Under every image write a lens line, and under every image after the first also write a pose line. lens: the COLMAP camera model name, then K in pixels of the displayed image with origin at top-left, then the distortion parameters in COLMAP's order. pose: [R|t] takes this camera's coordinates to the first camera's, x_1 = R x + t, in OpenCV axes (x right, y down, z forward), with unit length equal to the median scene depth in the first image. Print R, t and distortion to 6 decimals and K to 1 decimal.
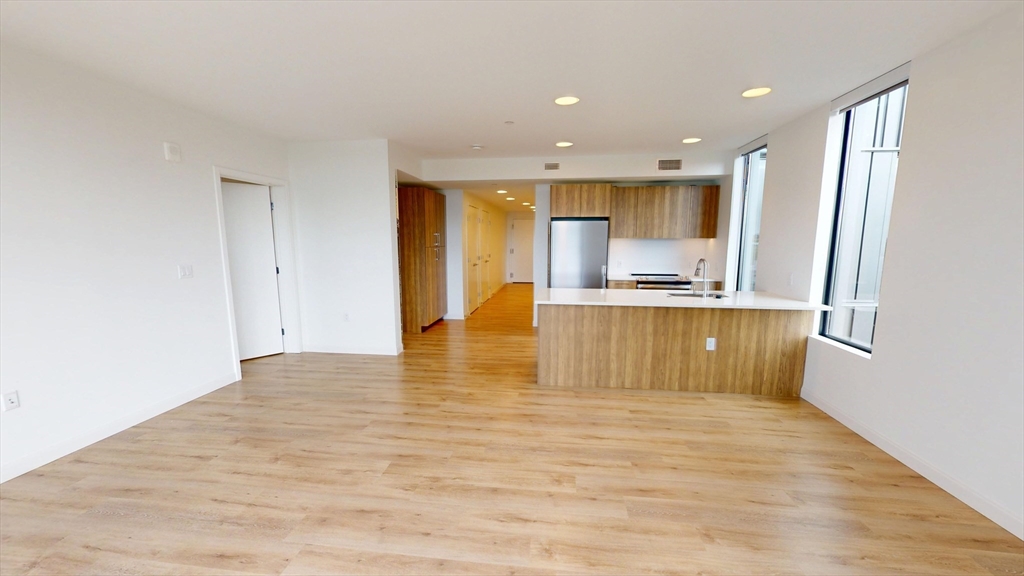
lens RADIAL K [[368.3, 0, 511.5], [0, 368.3, 287.5], [0, 0, 1]] dist [0.014818, 0.001025]
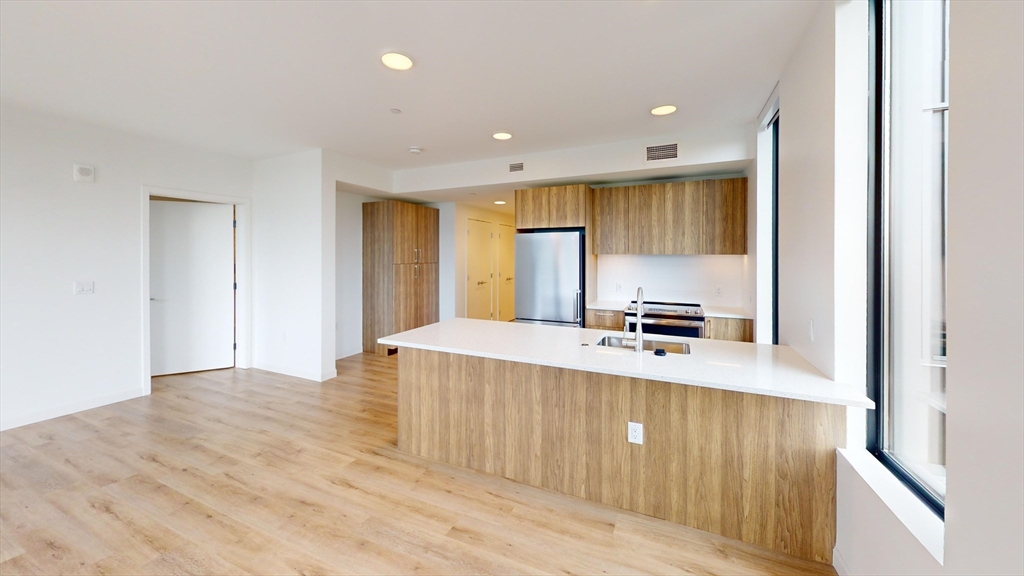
lens RADIAL K [[368.3, 0, 476.6], [0, 368.3, 284.5], [0, 0, 1]] dist [0.014818, 0.001025]
pose [[0.948648, 0.027966, -0.315096, 0.455588], [-0.044146, 0.998041, -0.044328, -0.044976], [0.313239, 0.055962, 0.948024, 0.327988]]
